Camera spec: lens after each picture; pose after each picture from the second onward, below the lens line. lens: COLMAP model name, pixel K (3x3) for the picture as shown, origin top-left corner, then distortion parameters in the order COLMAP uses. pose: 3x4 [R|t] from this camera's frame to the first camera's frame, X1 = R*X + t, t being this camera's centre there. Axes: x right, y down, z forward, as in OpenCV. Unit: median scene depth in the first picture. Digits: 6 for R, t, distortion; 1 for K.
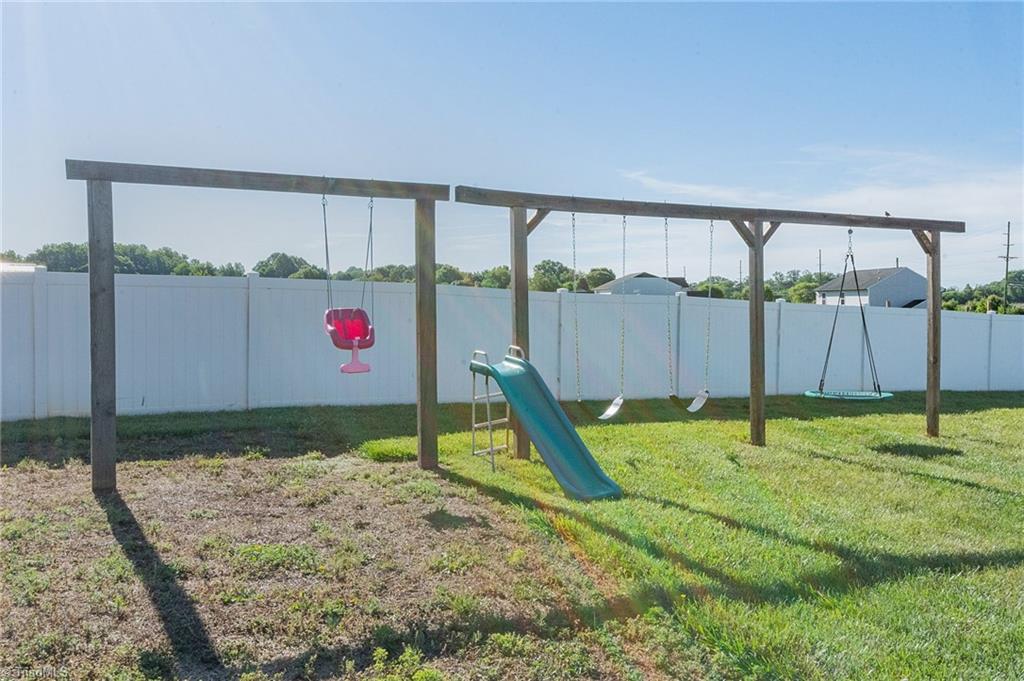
lens RADIAL K [[865.5, 0, 511.8], [0, 865.5, 339.0], [0, 0, 1]] dist [-0.000265, -0.010445]
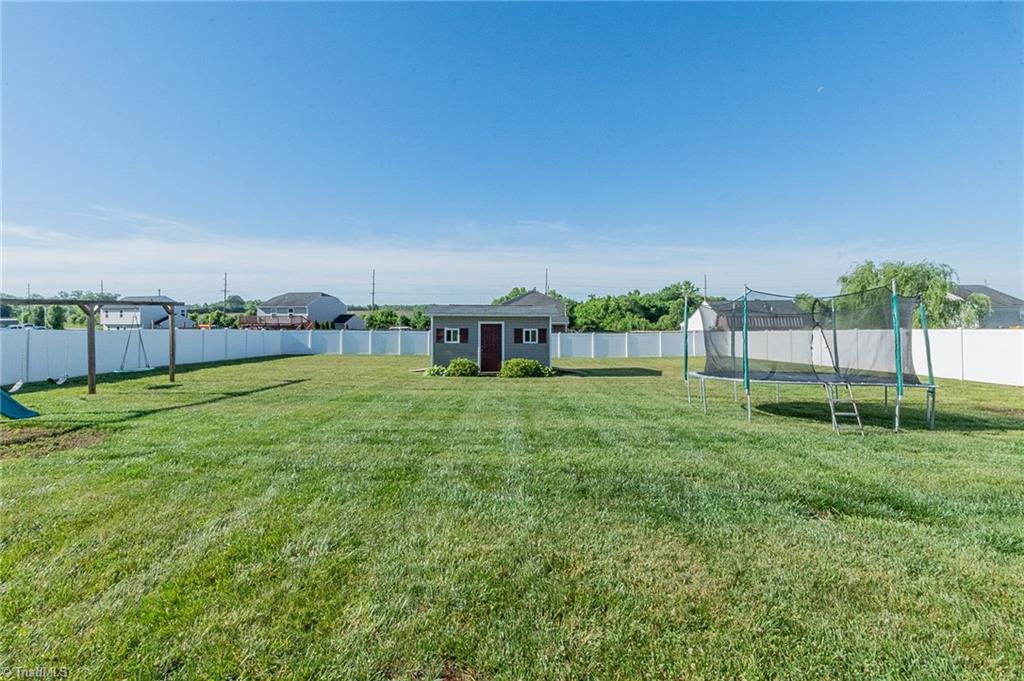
lens RADIAL K [[443.9, 0, 511.1], [0, 443.9, 310.9], [0, 0, 1]] dist [0.000667, 0.000104]
pose [[0.464719, 0.000983, 0.885458, -0.268233], [0.039269, 0.998993, -0.021719, -0.040343], [-0.884587, 0.044864, 0.464212, -0.631392]]
